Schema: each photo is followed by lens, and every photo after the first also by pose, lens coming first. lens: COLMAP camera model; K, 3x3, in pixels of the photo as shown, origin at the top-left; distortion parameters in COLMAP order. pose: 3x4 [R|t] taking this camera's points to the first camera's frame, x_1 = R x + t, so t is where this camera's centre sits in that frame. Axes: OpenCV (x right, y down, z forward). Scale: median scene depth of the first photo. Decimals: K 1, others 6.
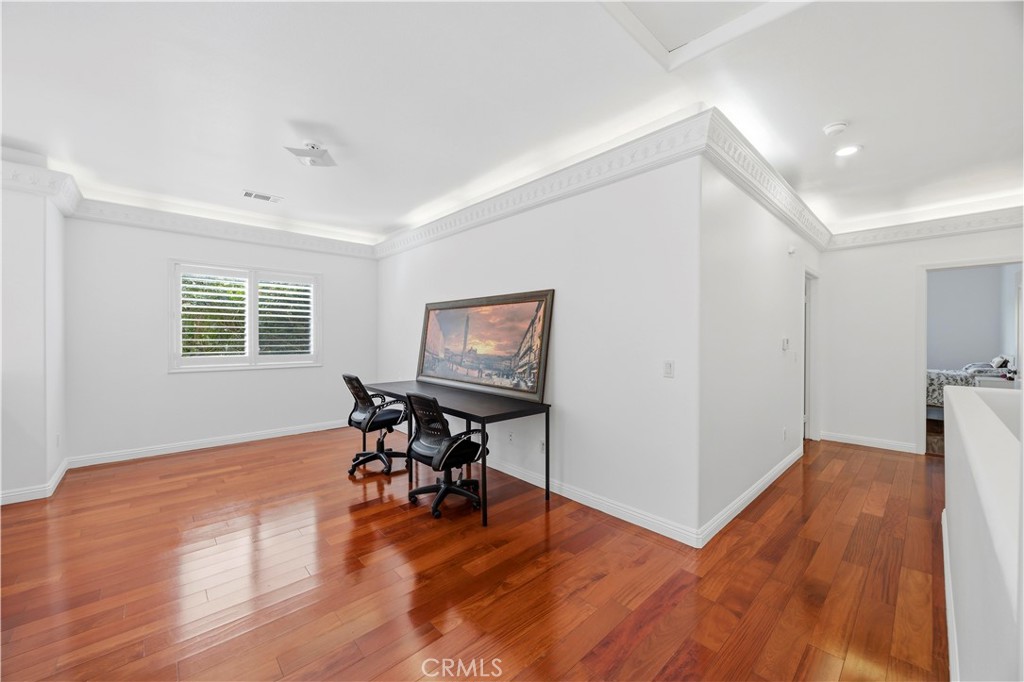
lens RADIAL K [[390.4, 0, 514.8], [0, 390.4, 339.9], [0, 0, 1]] dist [-0.005889, 0.000481]
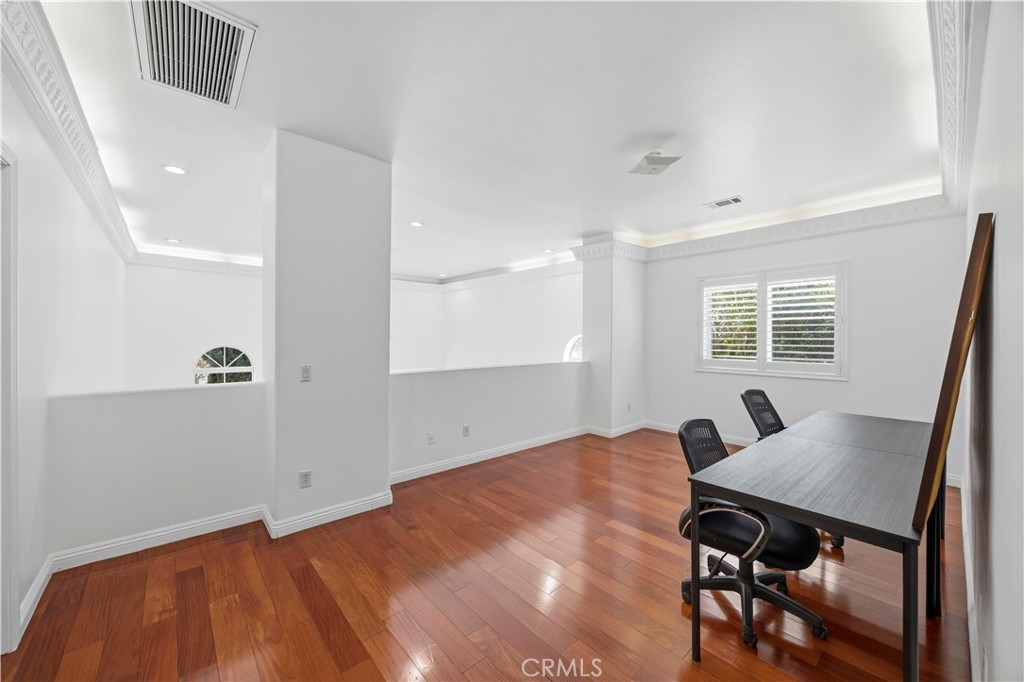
lens RADIAL K [[390.4, 0, 514.8], [0, 390.4, 335.4], [0, 0, 1]] dist [-0.005889, 0.000481]
pose [[-0.027463, -0.007724, -0.999593, 0.426771], [-0.010971, 0.999912, -0.007425, -0.014734], [0.999563, 0.010763, -0.027546, 0.580085]]
